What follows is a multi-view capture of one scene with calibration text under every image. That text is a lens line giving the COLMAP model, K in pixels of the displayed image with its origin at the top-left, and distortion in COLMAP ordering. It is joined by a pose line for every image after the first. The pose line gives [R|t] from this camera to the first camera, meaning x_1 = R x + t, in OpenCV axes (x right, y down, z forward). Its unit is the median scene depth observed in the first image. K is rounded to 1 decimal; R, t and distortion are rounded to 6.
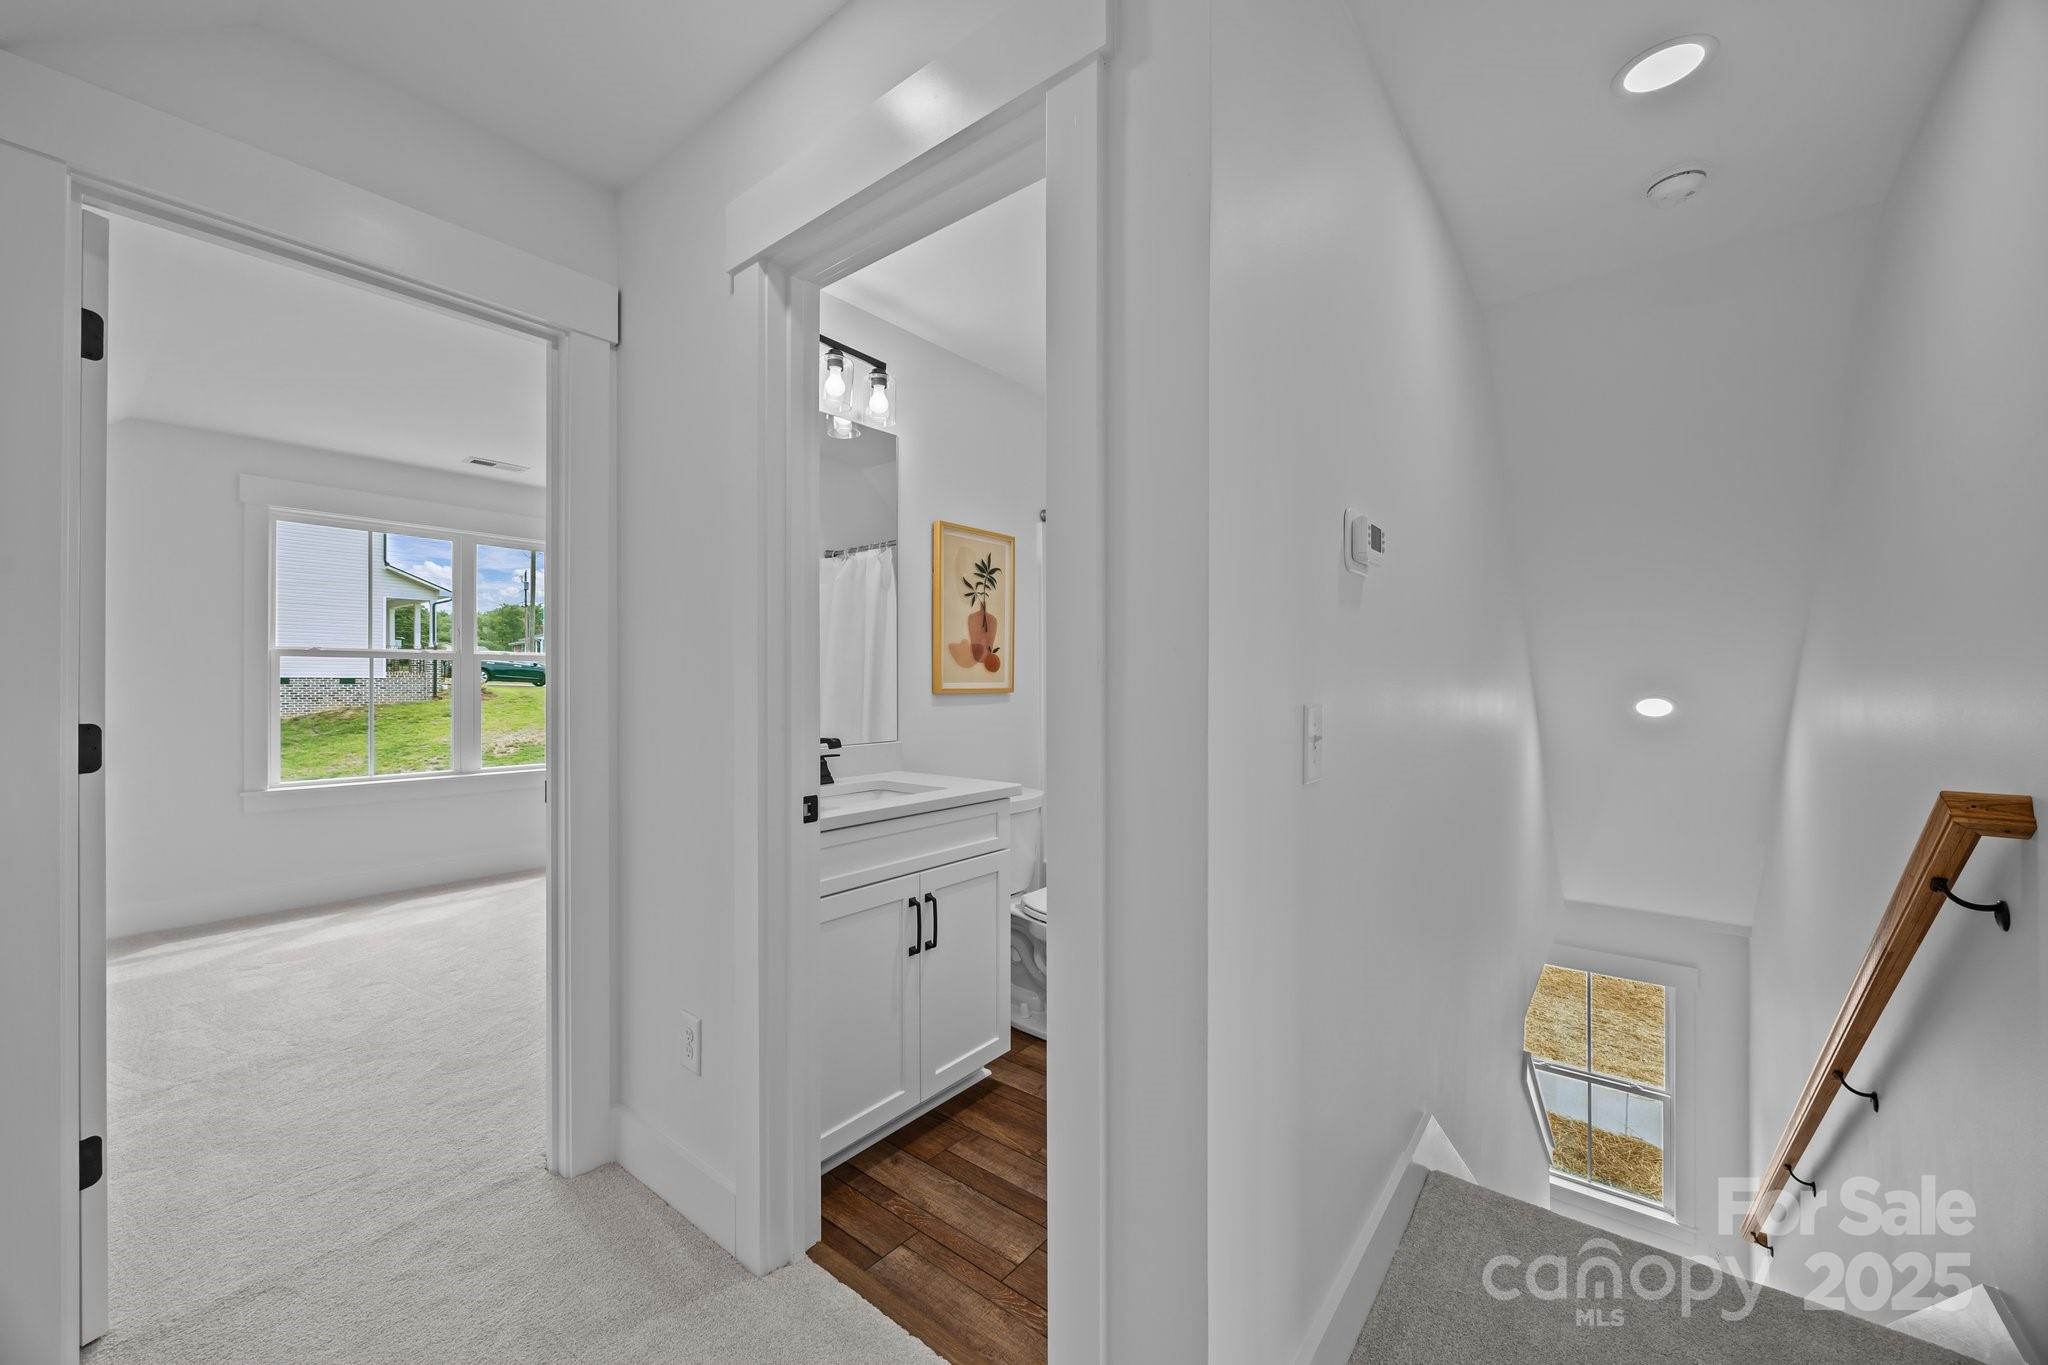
lens RADIAL K [[780.7, 0, 1018.7], [0, 780.7, 678.5], [0, 0, 1]] dist [-0.003726, 0.000745]
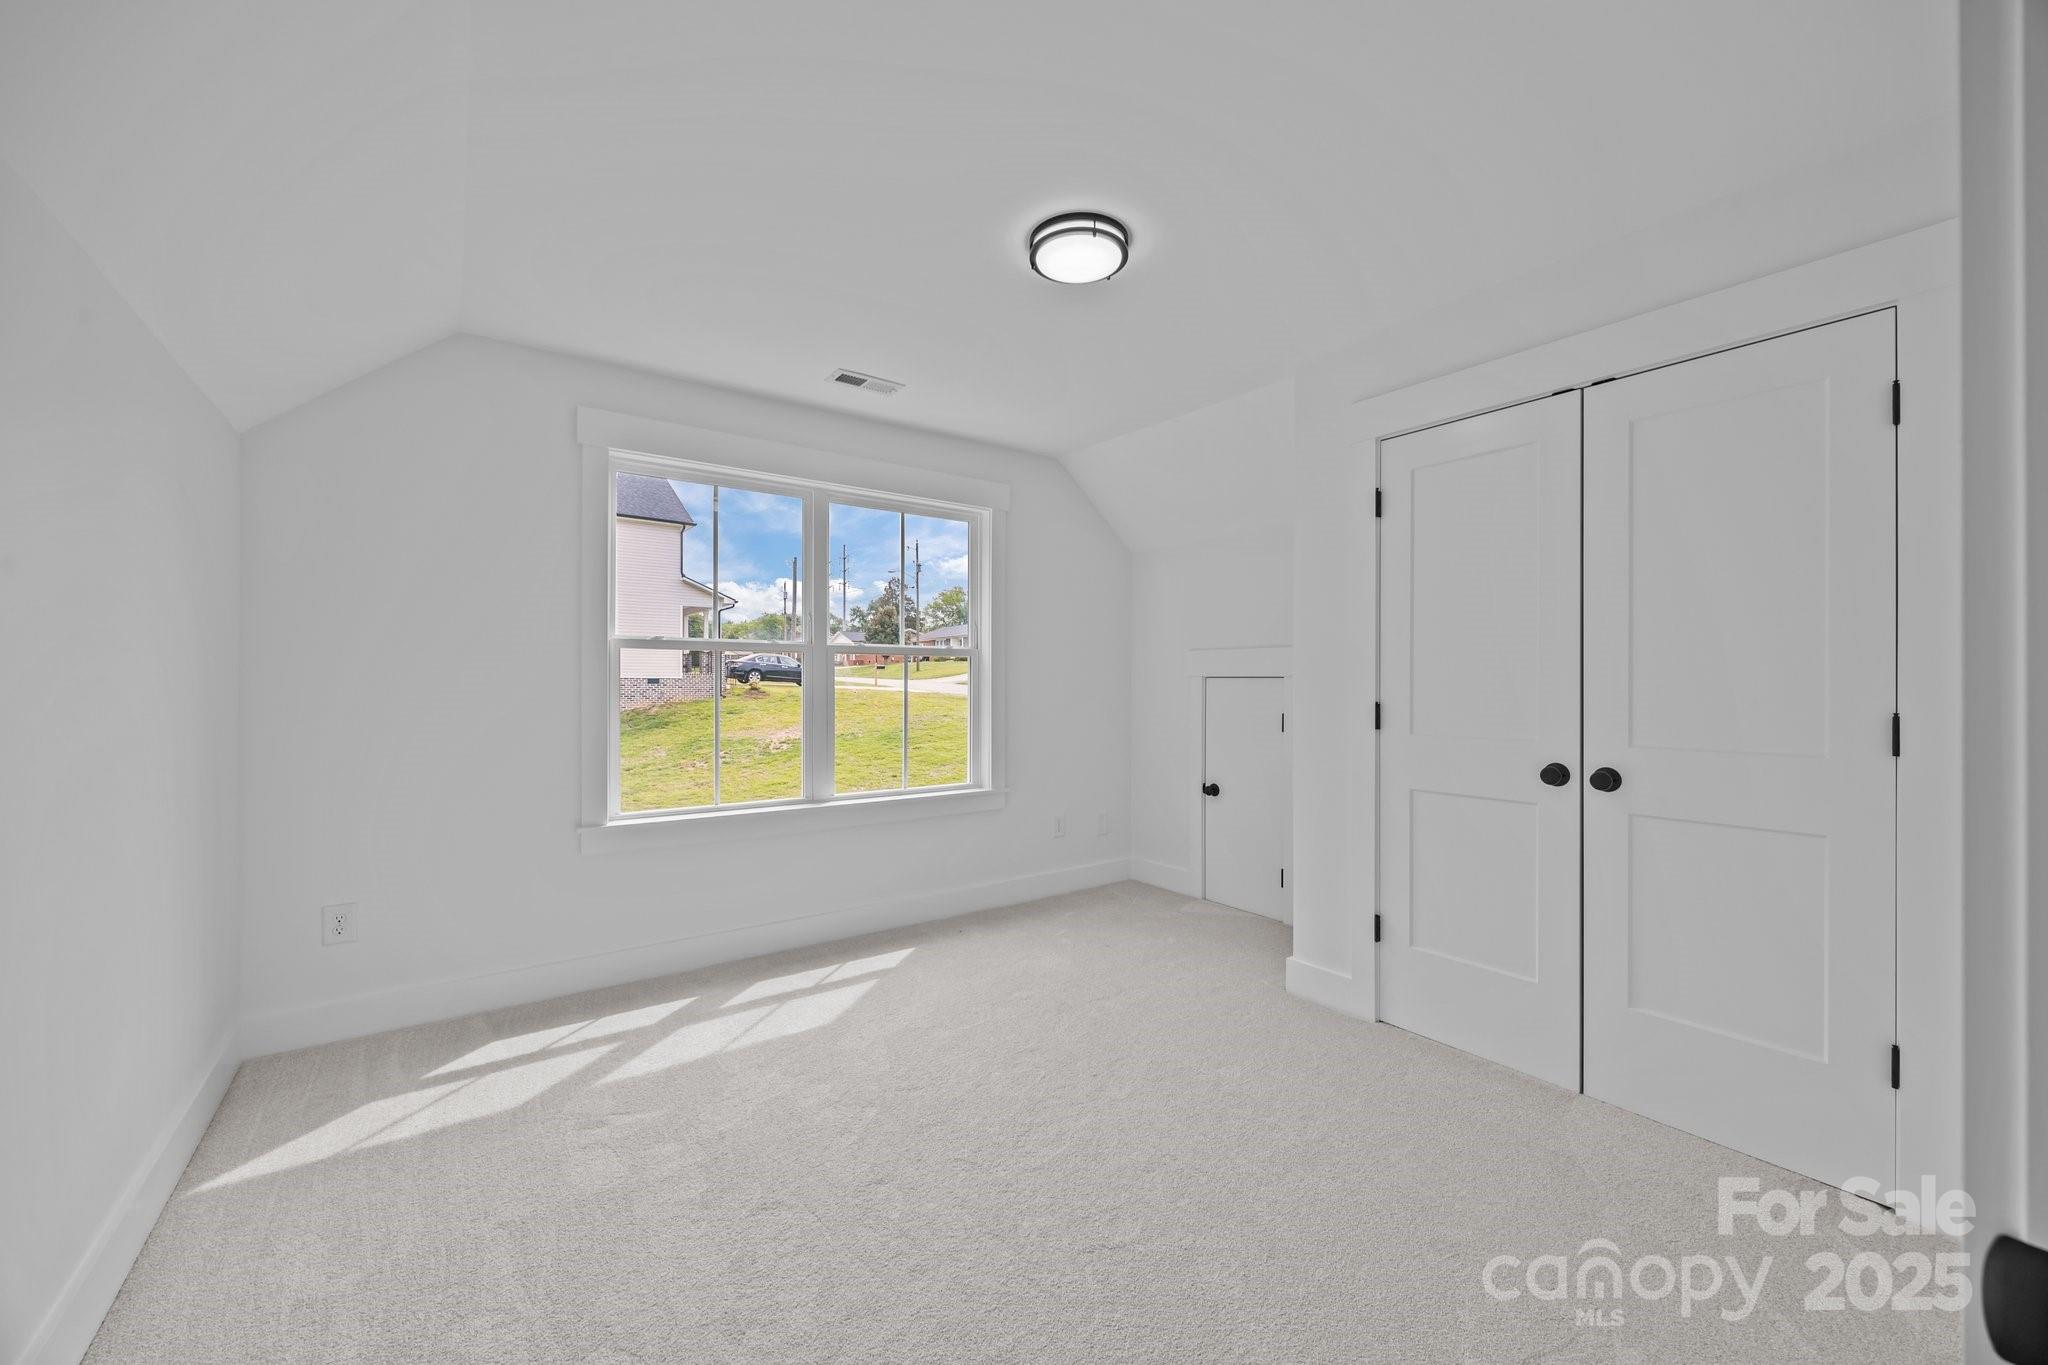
lens RADIAL K [[780.7, 0, 1022.3], [0, 780.7, 674.8], [0, 0, 1]] dist [-0.003726, 0.000745]
pose [[0.965195, -0.002804, -0.261517, -0.186325], [0.001679, 0.999988, -0.004525, 0.000715], [0.261527, 0.003928, 0.965188, 0.184694]]
